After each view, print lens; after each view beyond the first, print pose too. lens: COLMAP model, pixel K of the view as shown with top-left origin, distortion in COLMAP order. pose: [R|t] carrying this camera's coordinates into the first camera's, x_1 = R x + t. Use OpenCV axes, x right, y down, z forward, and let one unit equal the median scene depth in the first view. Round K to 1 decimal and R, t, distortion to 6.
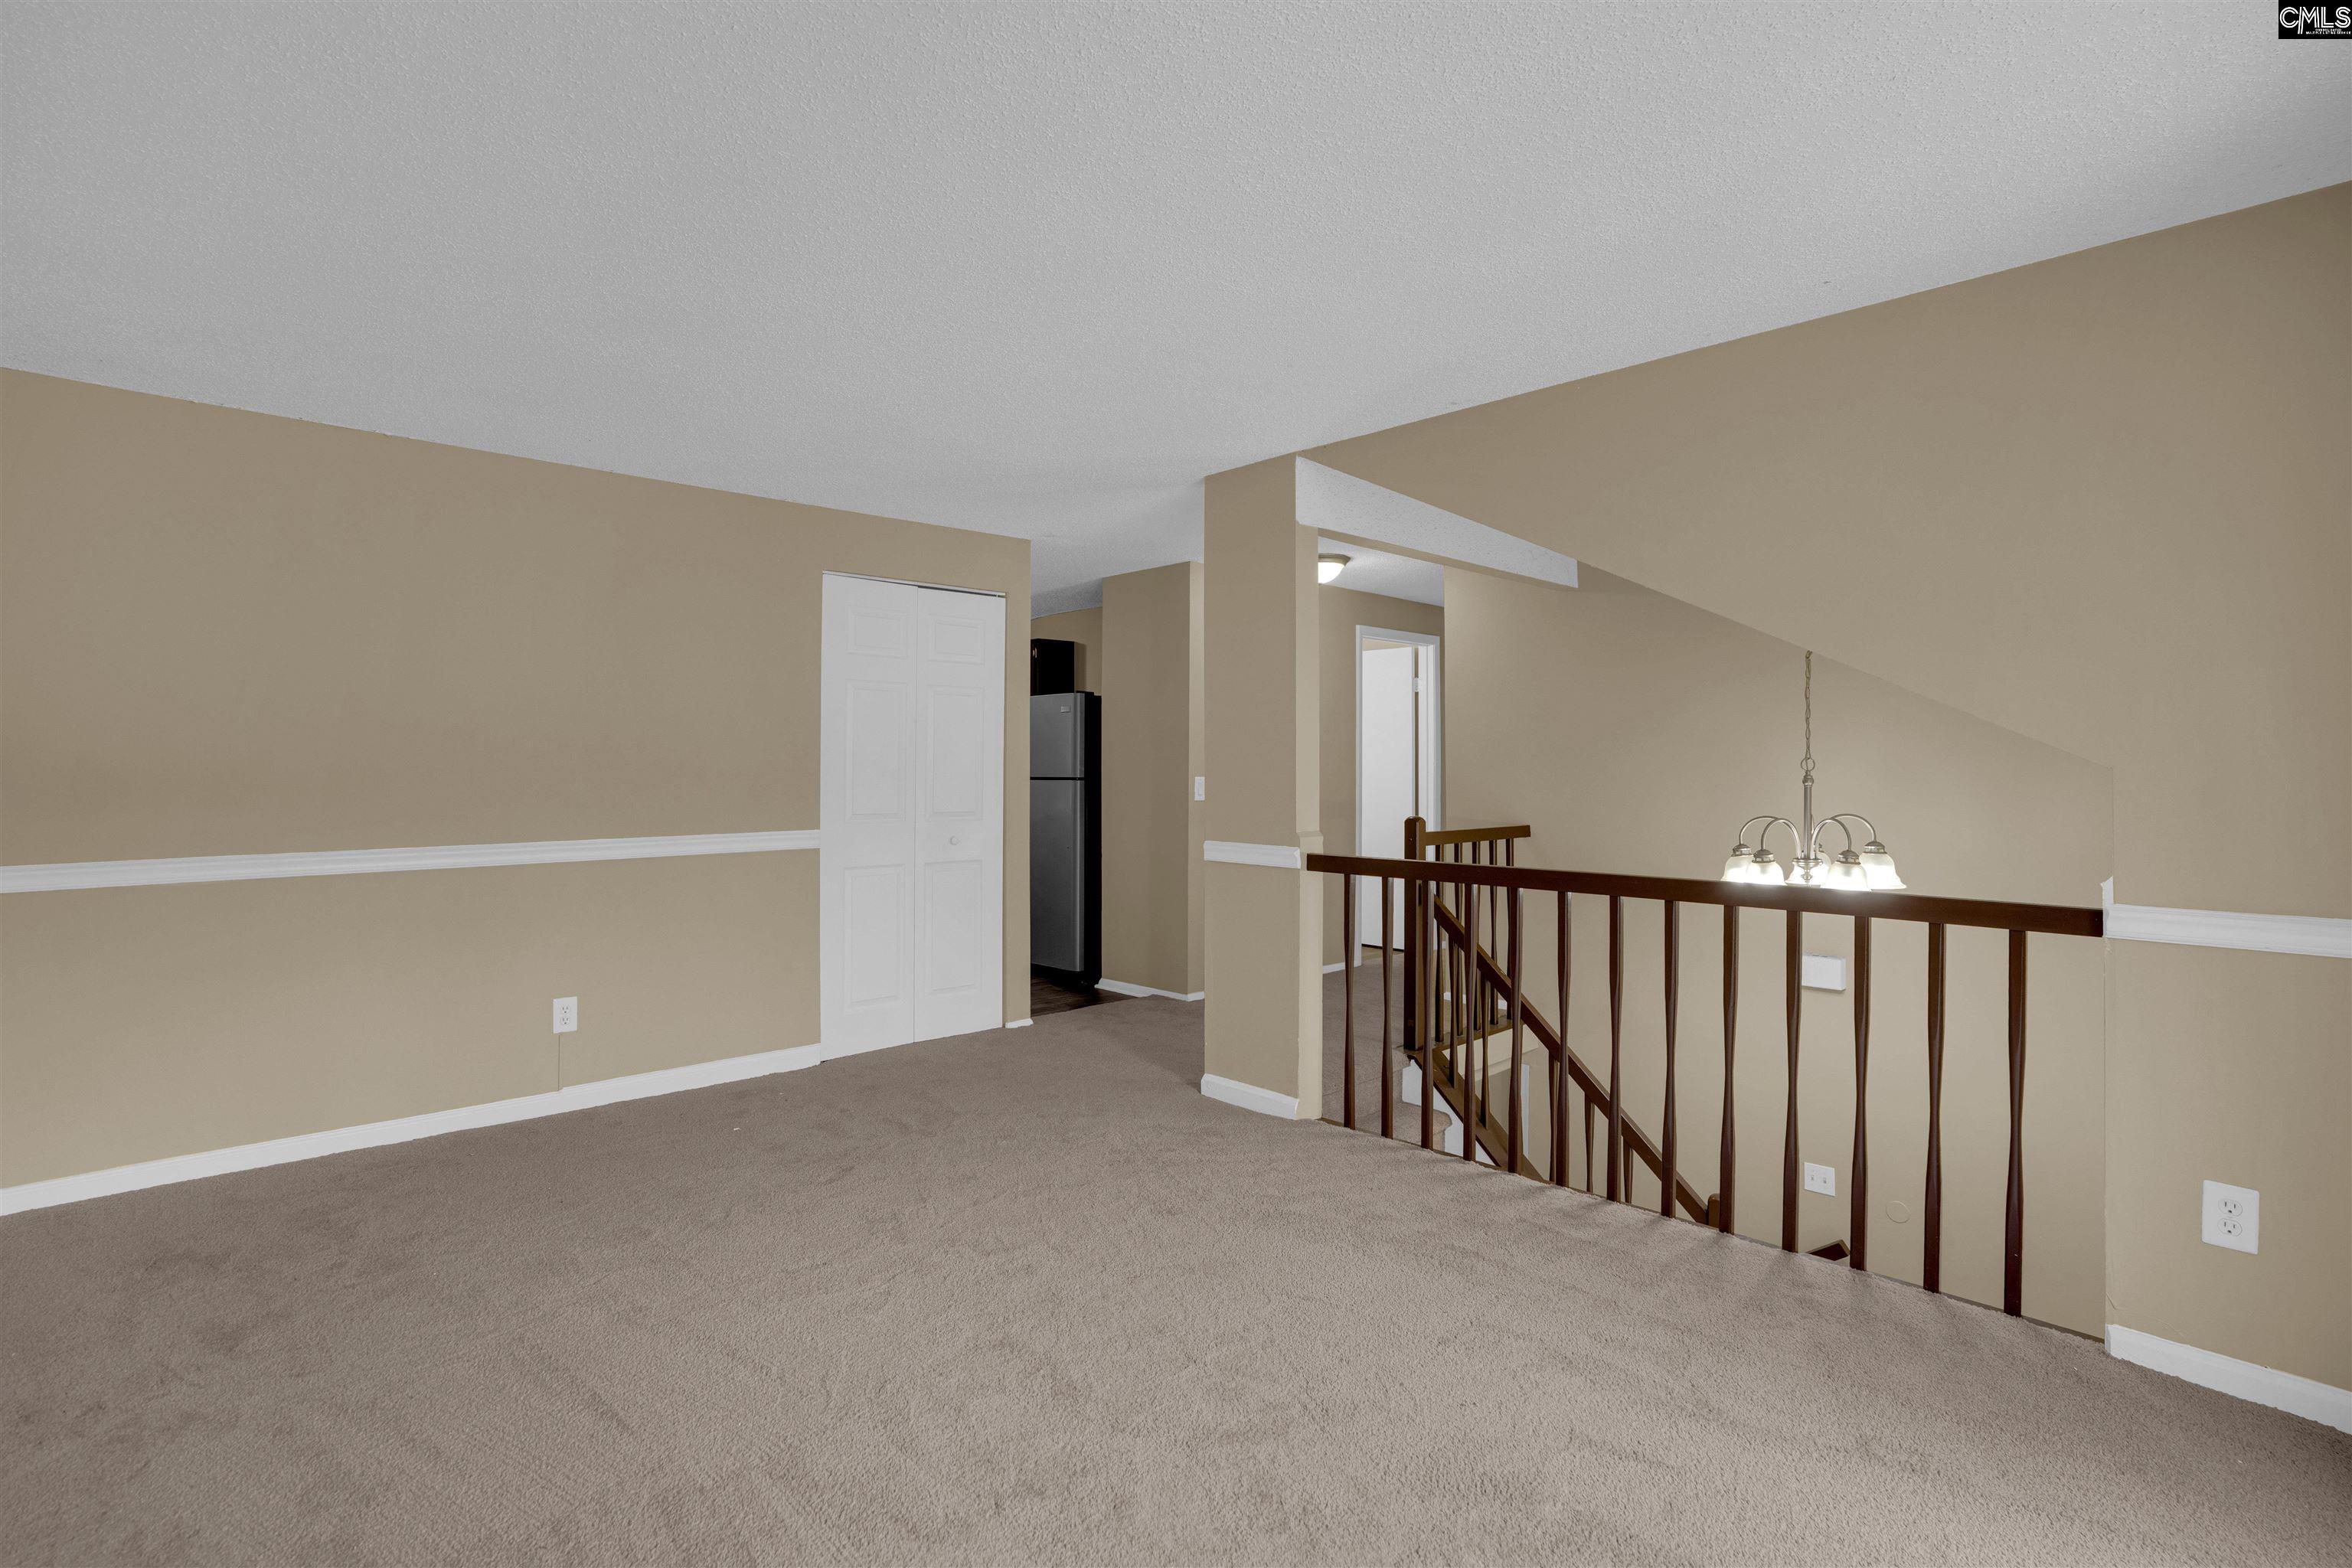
lens RADIAL K [[1087.8, 0, 1185.0], [0, 1087.8, 783.6], [0, 0, 1]] dist [-0.059332, 0.020212]
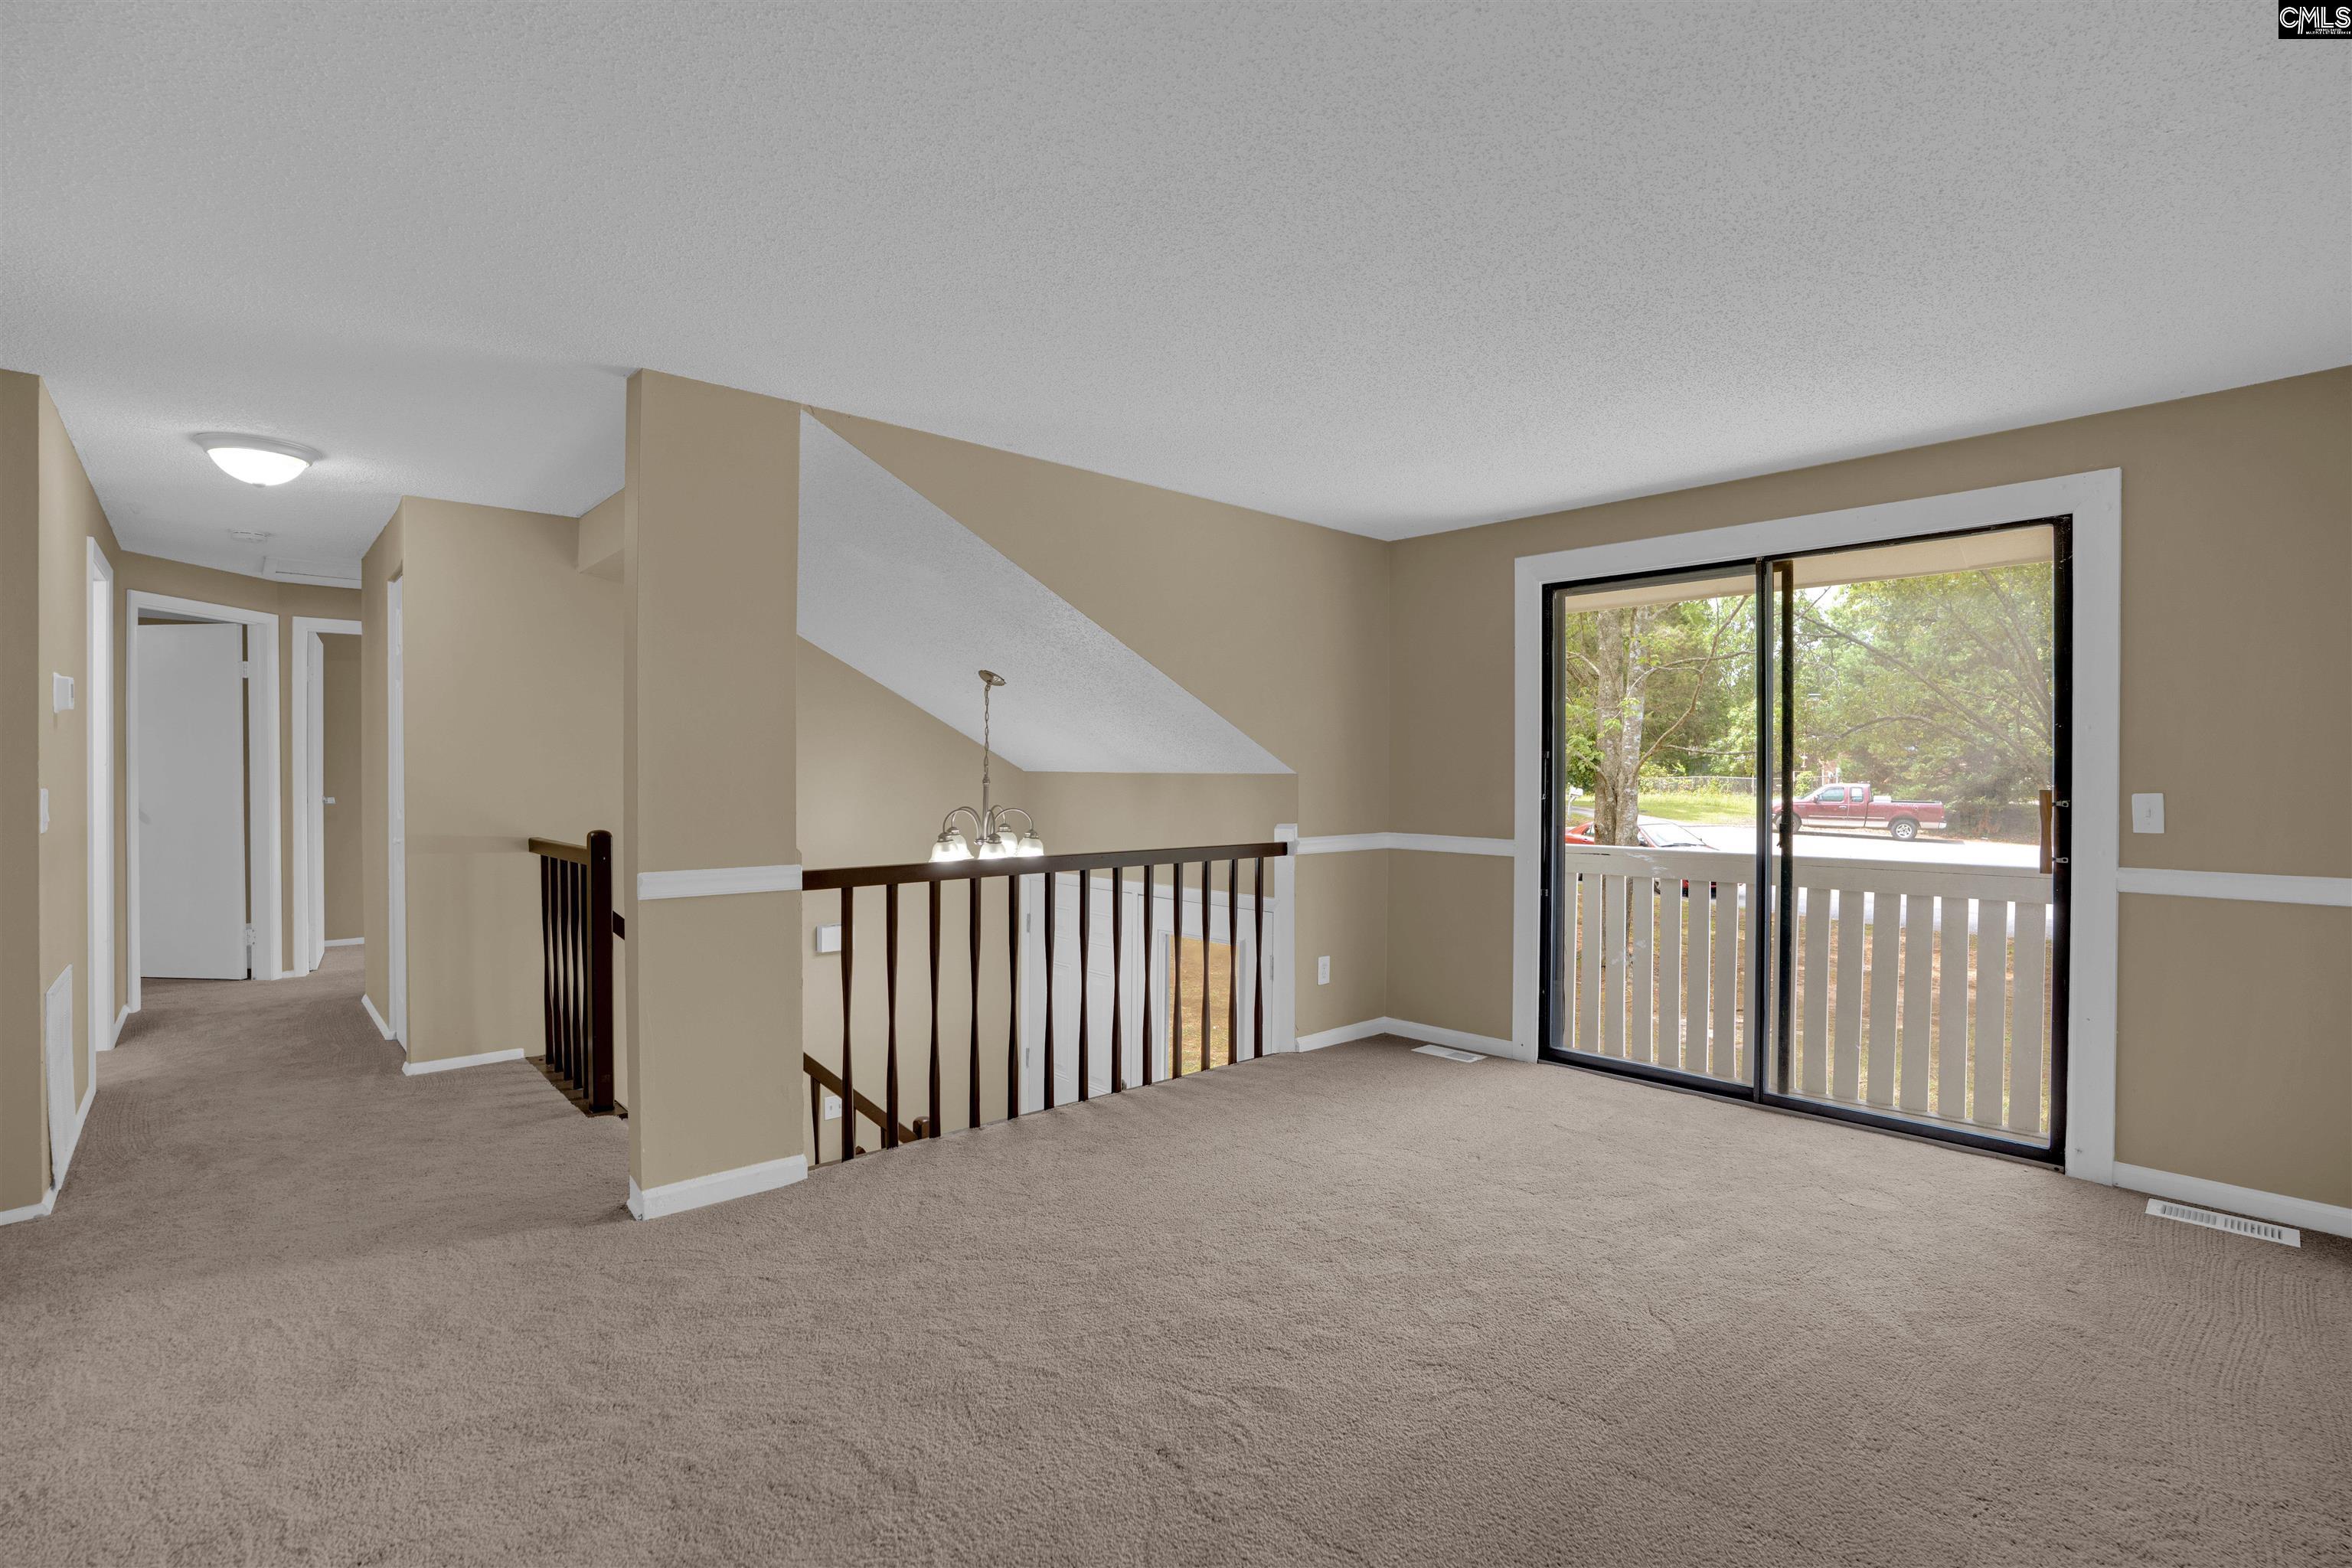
lens RADIAL K [[1087.8, 0, 1185.0], [0, 1087.8, 783.6], [0, 0, 1]] dist [-0.059332, 0.020212]
pose [[0.013318, -0.013796, 0.999816, -0.757269], [0.005088, 0.999893, 0.013729, -0.015770], [-0.999898, 0.004904, 0.013386, 0.697604]]
